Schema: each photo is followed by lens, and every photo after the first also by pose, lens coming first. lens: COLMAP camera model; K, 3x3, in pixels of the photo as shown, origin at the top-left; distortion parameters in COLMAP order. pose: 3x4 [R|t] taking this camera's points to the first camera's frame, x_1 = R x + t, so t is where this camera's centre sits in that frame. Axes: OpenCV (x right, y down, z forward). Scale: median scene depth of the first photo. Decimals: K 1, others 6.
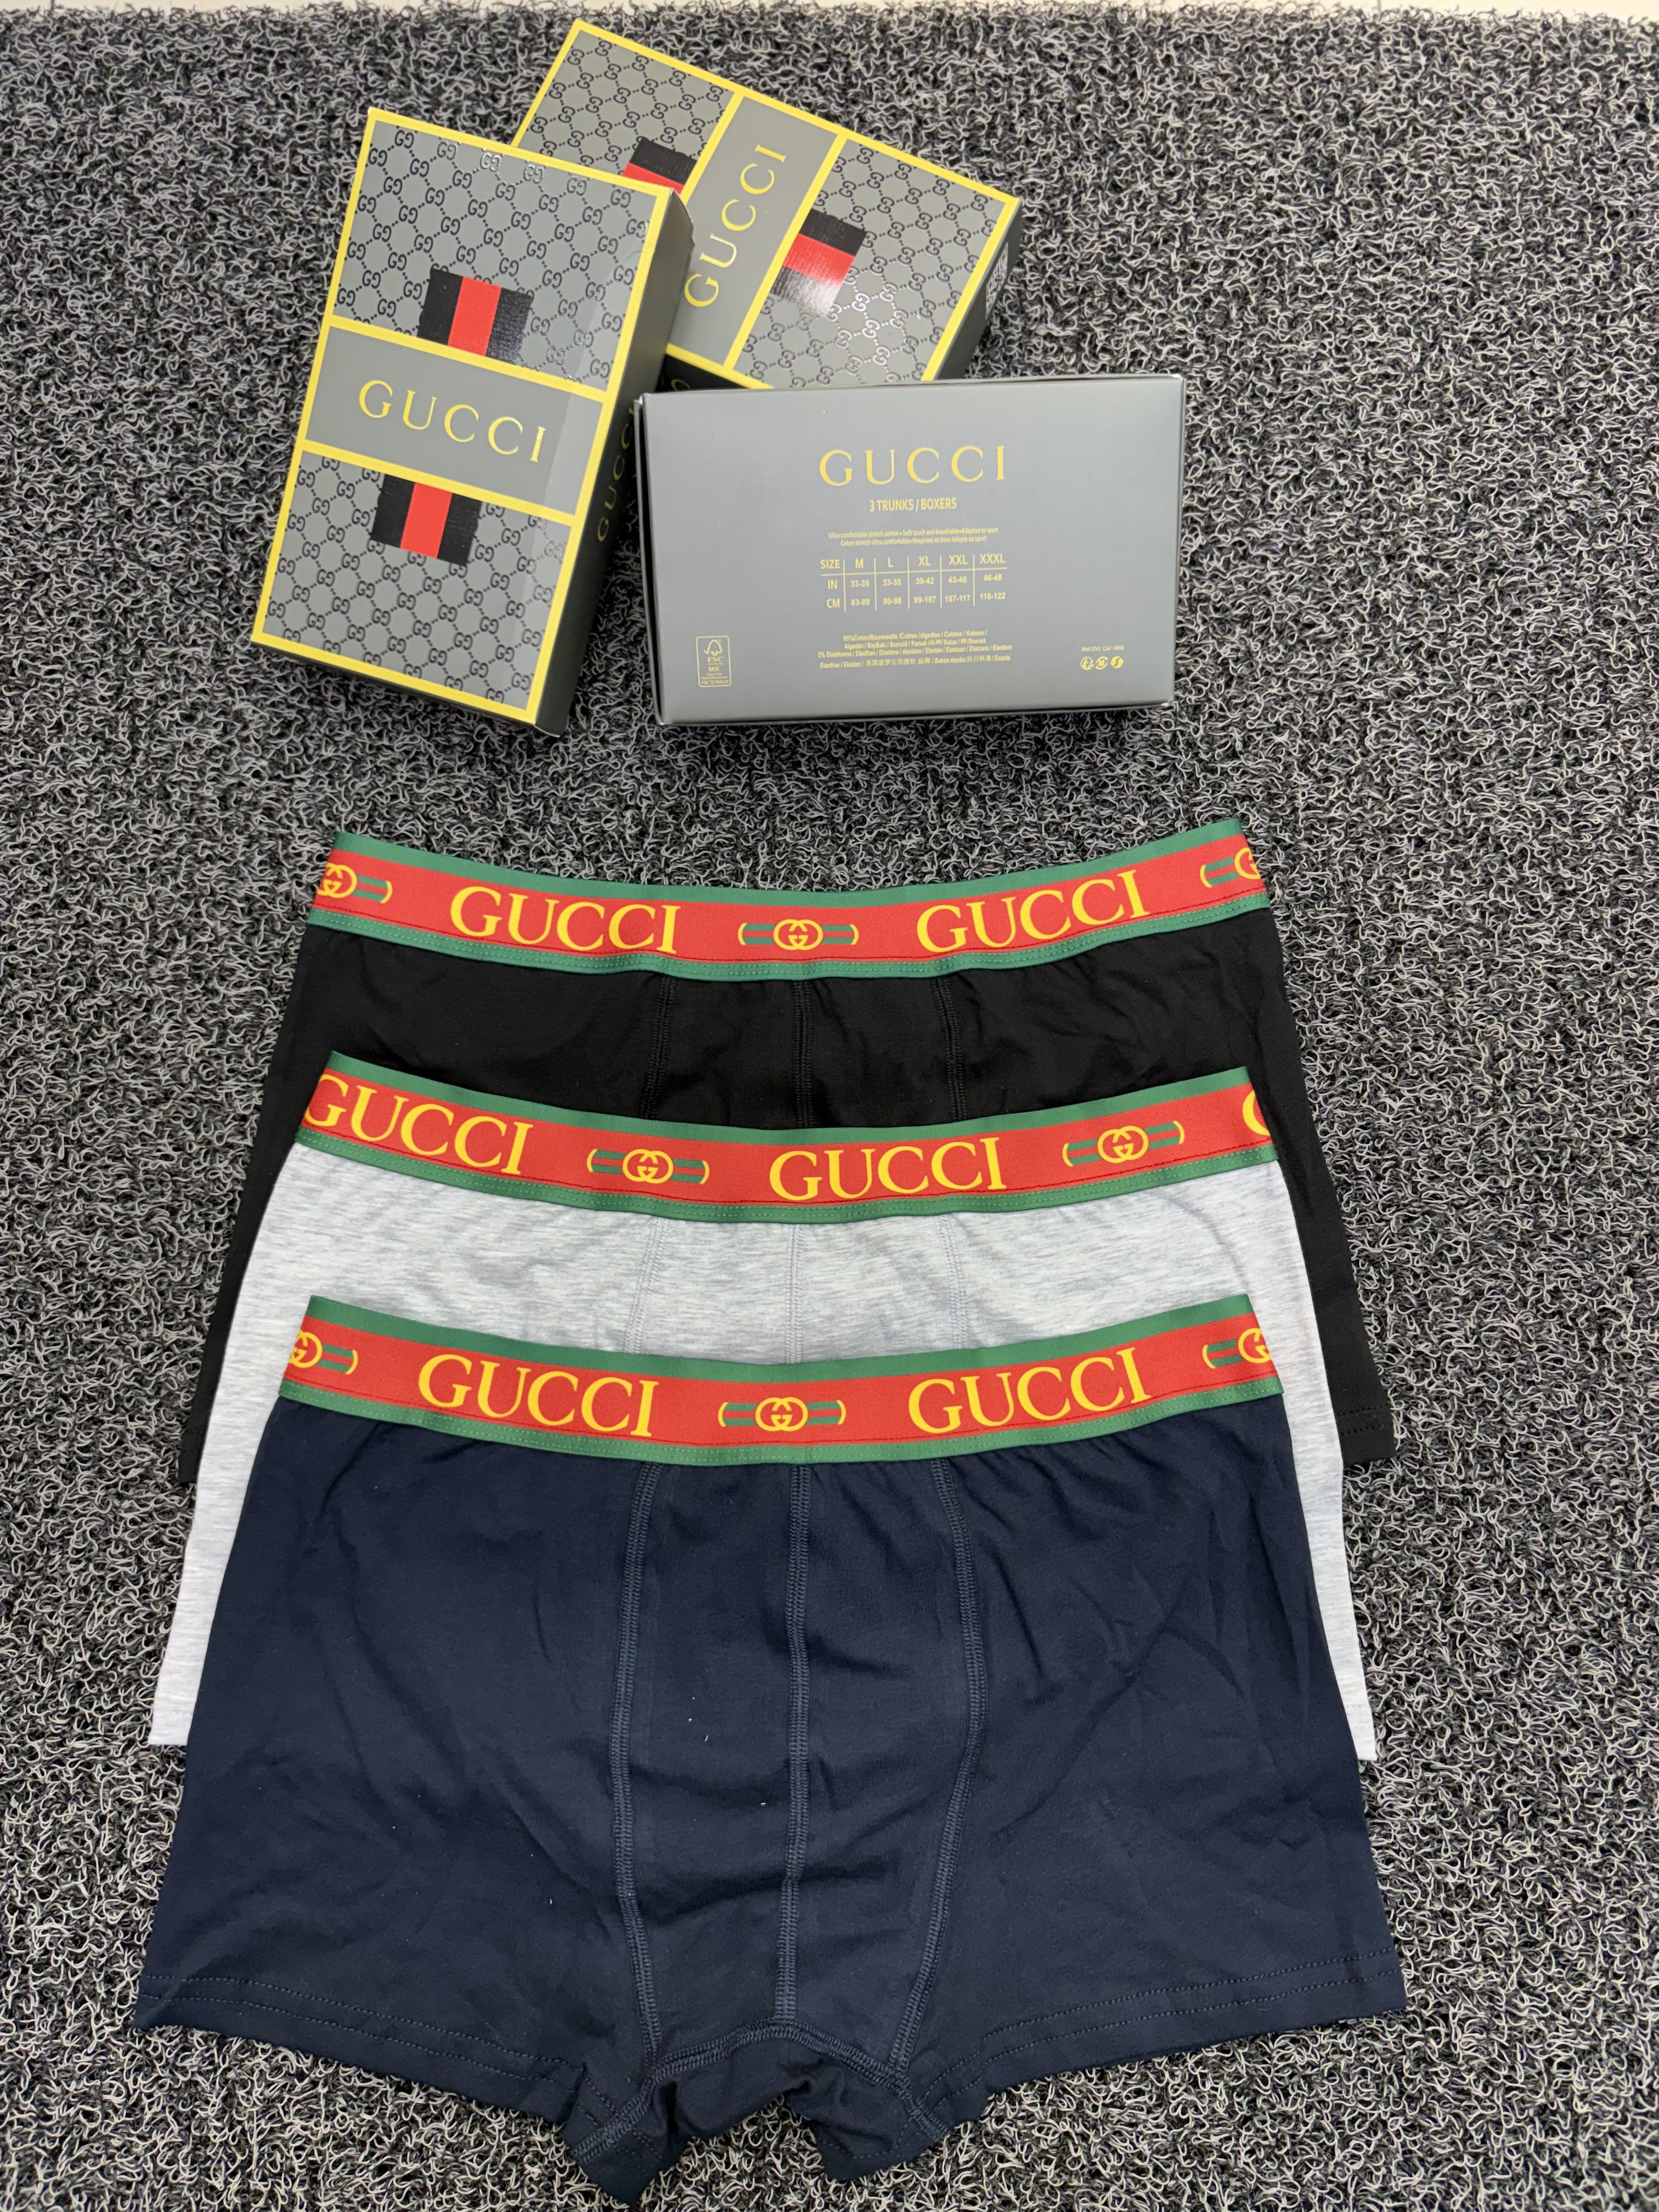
lens RADIAL K [[1743.1, 0, 827.3], [0, 1743.1, 1089.1], [0, 0, 1]] dist [-0.004097, -0.008022]
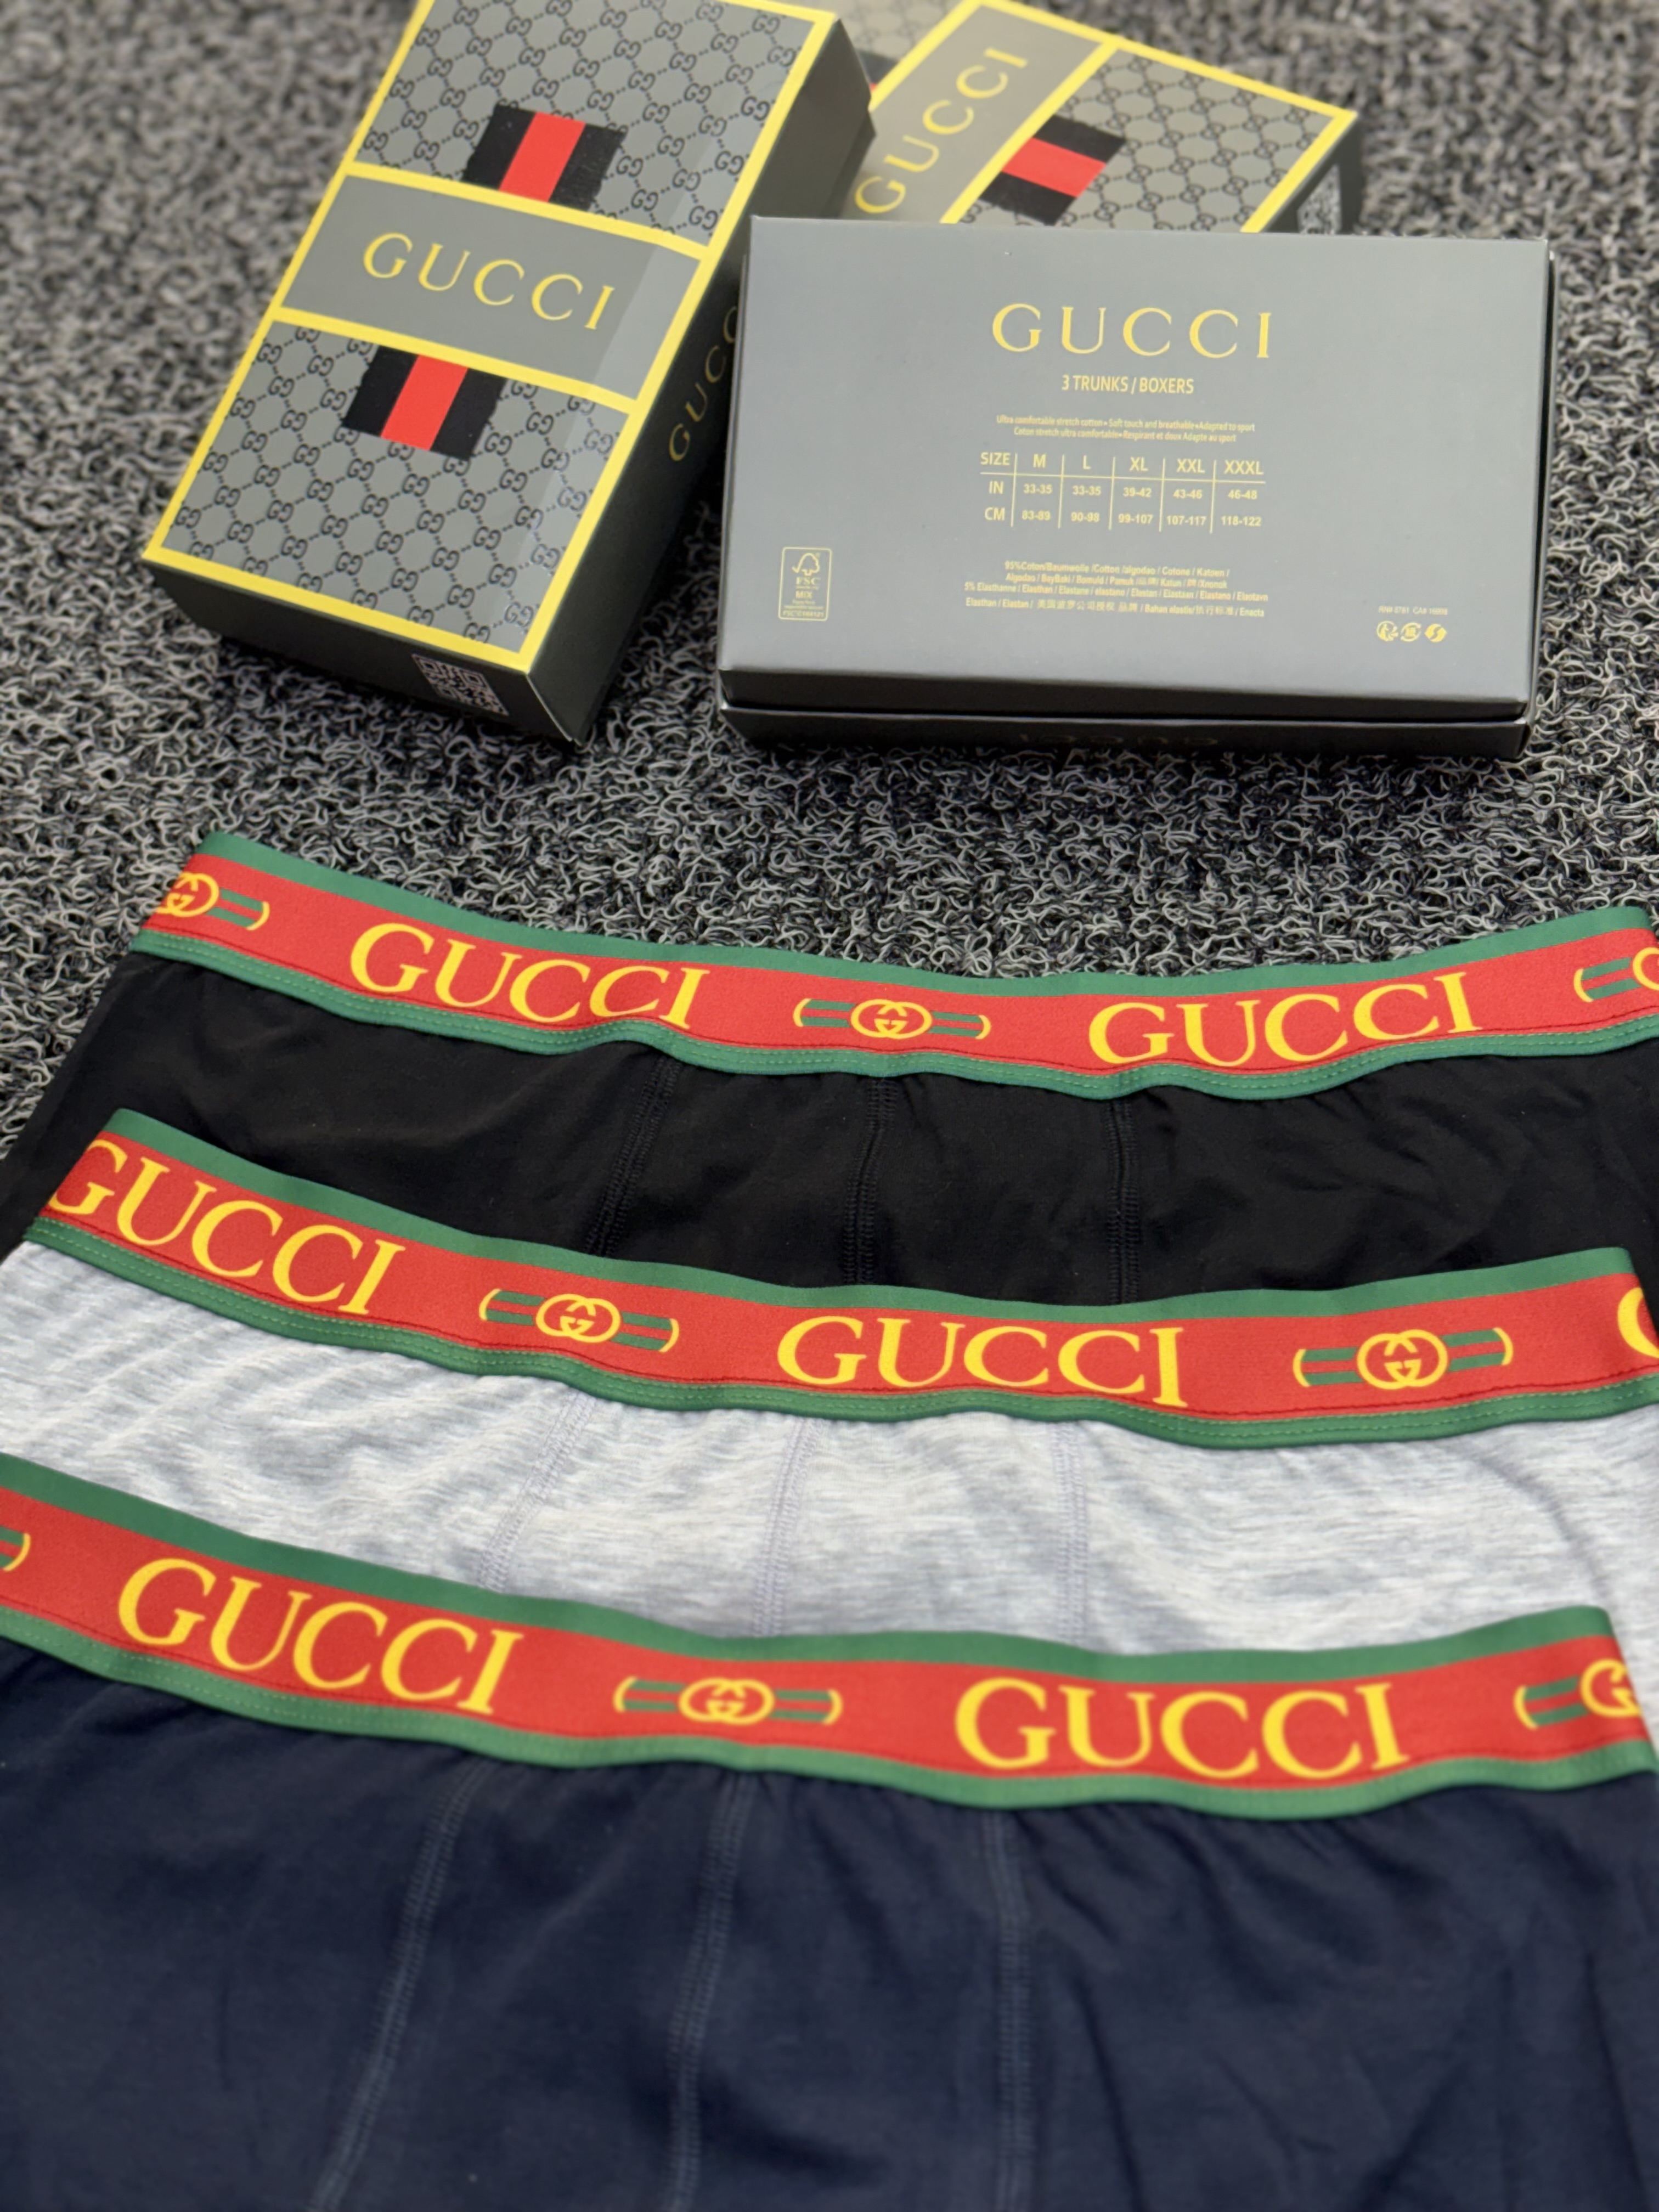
lens RADIAL K [[3381.7, 0, 829.5], [0, 3381.7, 1106.0], [0, 0, 1]] dist [0.033671, -0.188408]
pose [[0.983180, 0.075937, -0.166107, 0.164576], [-0.141769, 0.890692, -0.431937, 0.462777], [0.115150, 0.448220, 0.886476, -0.032715]]
